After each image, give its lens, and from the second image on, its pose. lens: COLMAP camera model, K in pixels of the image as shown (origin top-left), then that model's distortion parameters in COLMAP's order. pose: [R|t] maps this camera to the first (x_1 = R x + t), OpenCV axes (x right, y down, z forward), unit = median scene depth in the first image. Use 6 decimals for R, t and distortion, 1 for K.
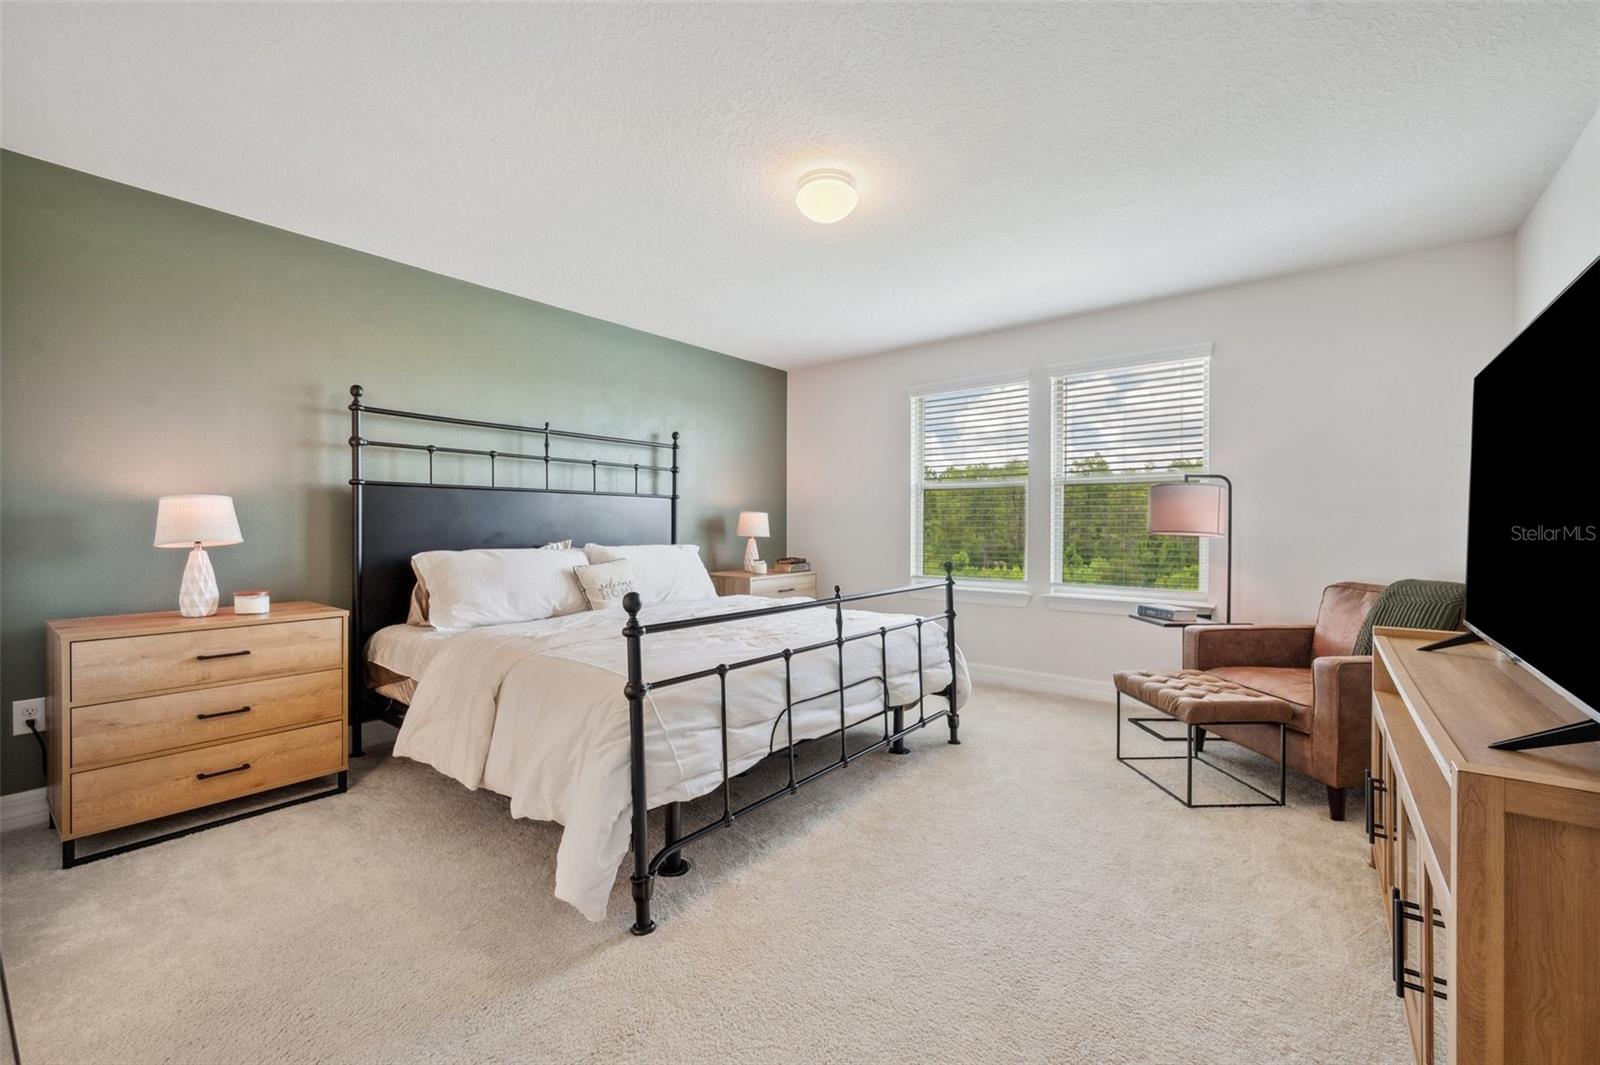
lens RADIAL K [[665.5, 0, 800.0], [0, 665.5, 532.5], [0, 0, 1]] dist [-0.001667, -0.000075]
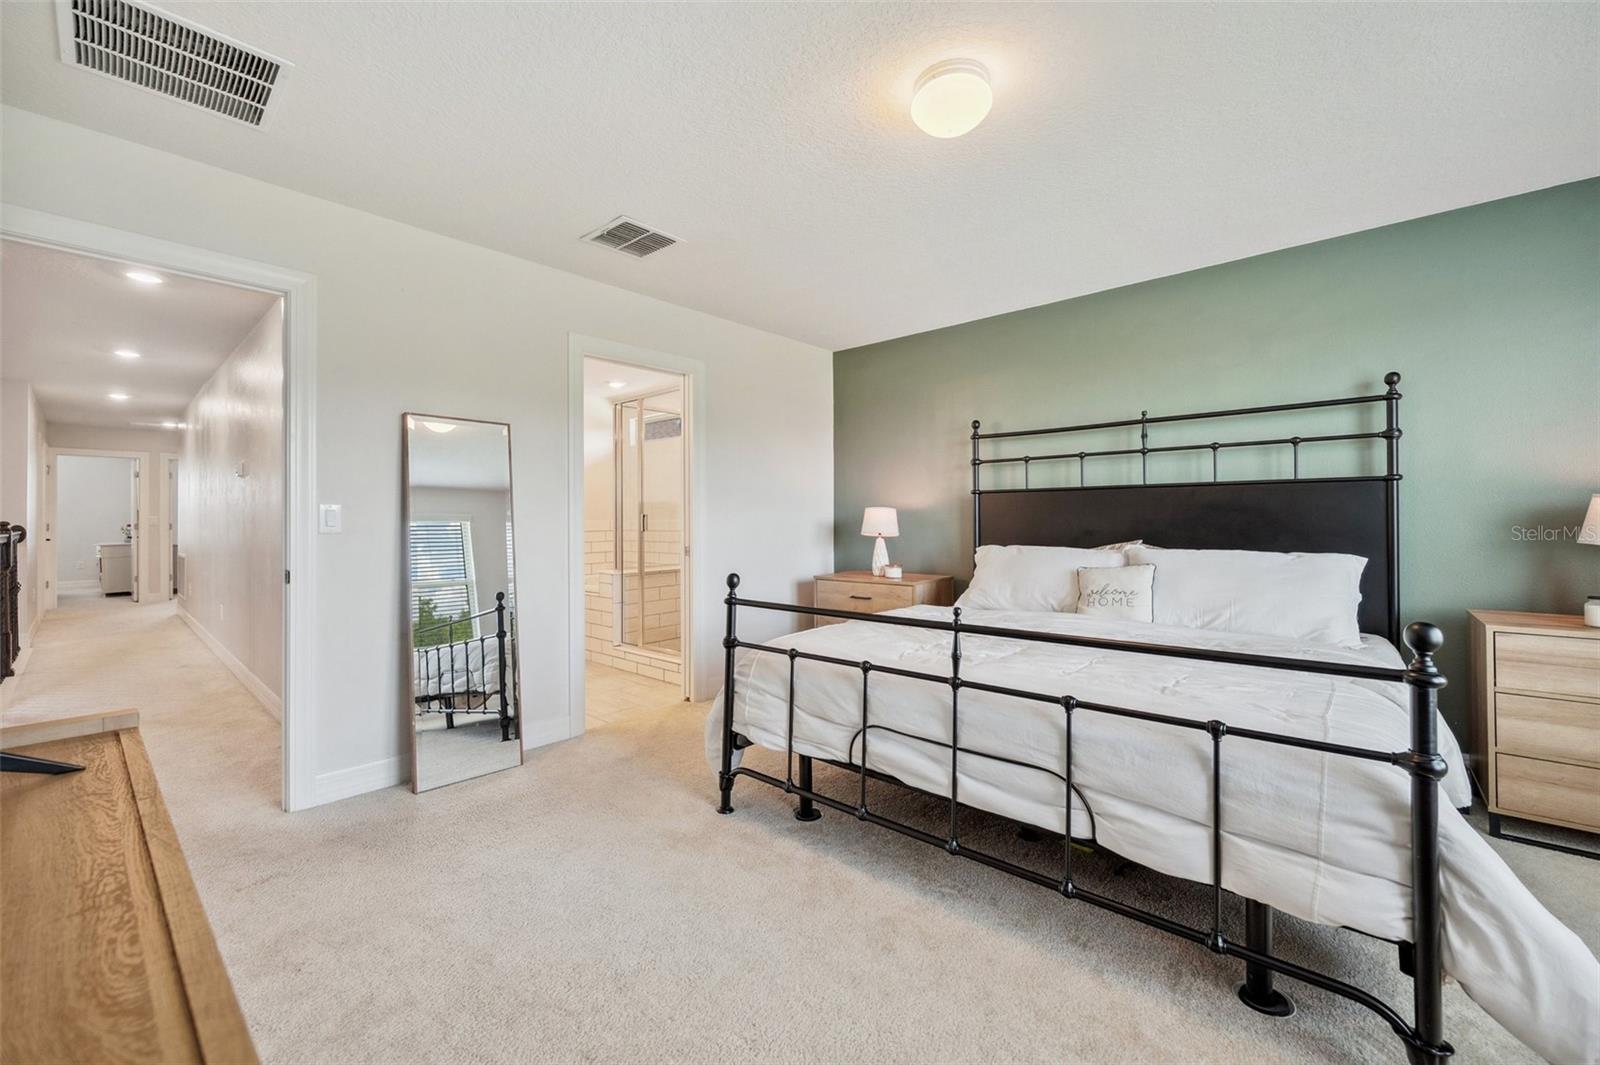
lens RADIAL K [[632.0, 0, 803.9], [0, 632.0, 526.2], [0, 0, 1]] dist [0.000672, -0.000240]
pose [[-0.046001, 0.007322, -0.998915, 0.779849], [-0.005934, 0.999953, 0.007603, -0.016133], [0.998924, 0.006277, -0.045955, 0.867346]]
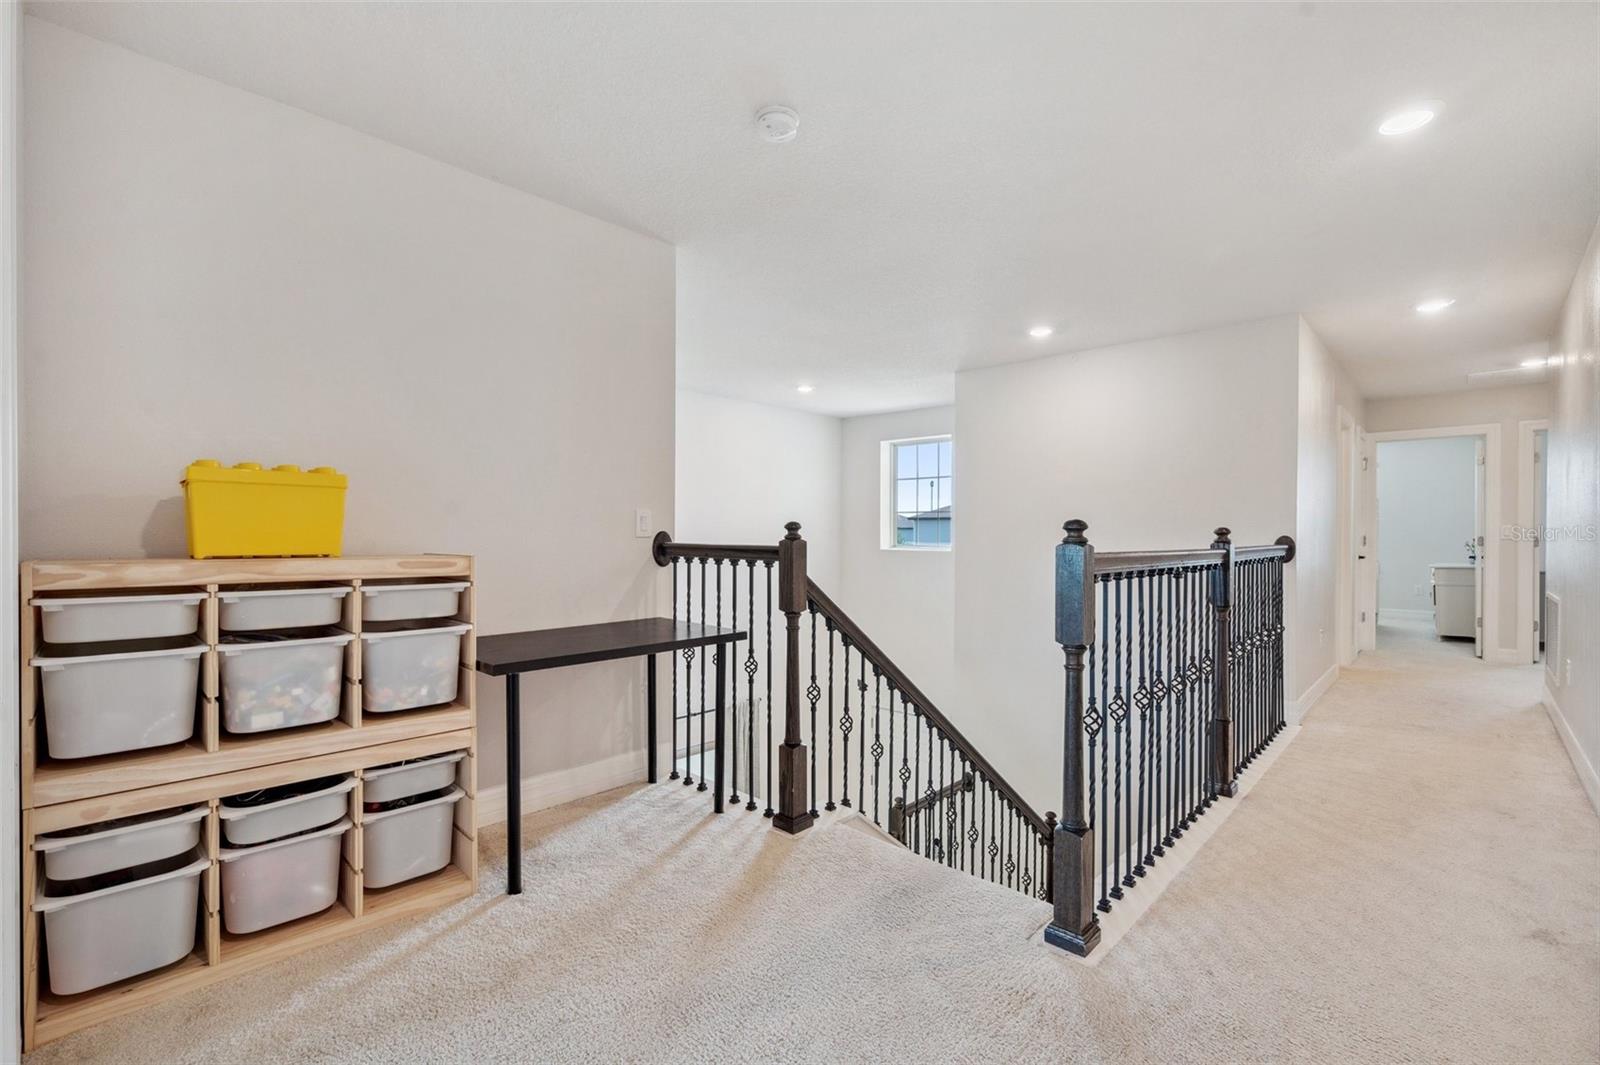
lens RADIAL K [[689.3, 0, 800.0], [0, 689.3, 532.5], [0, 0, 1]] dist [0.001242, 0.000227]
pose [[-0.996238, -0.004368, 0.086545, 0.561380], [-0.004085, 0.999986, 0.003449, -0.011800], [-0.086558, 0.003082, -0.996242, 0.635616]]
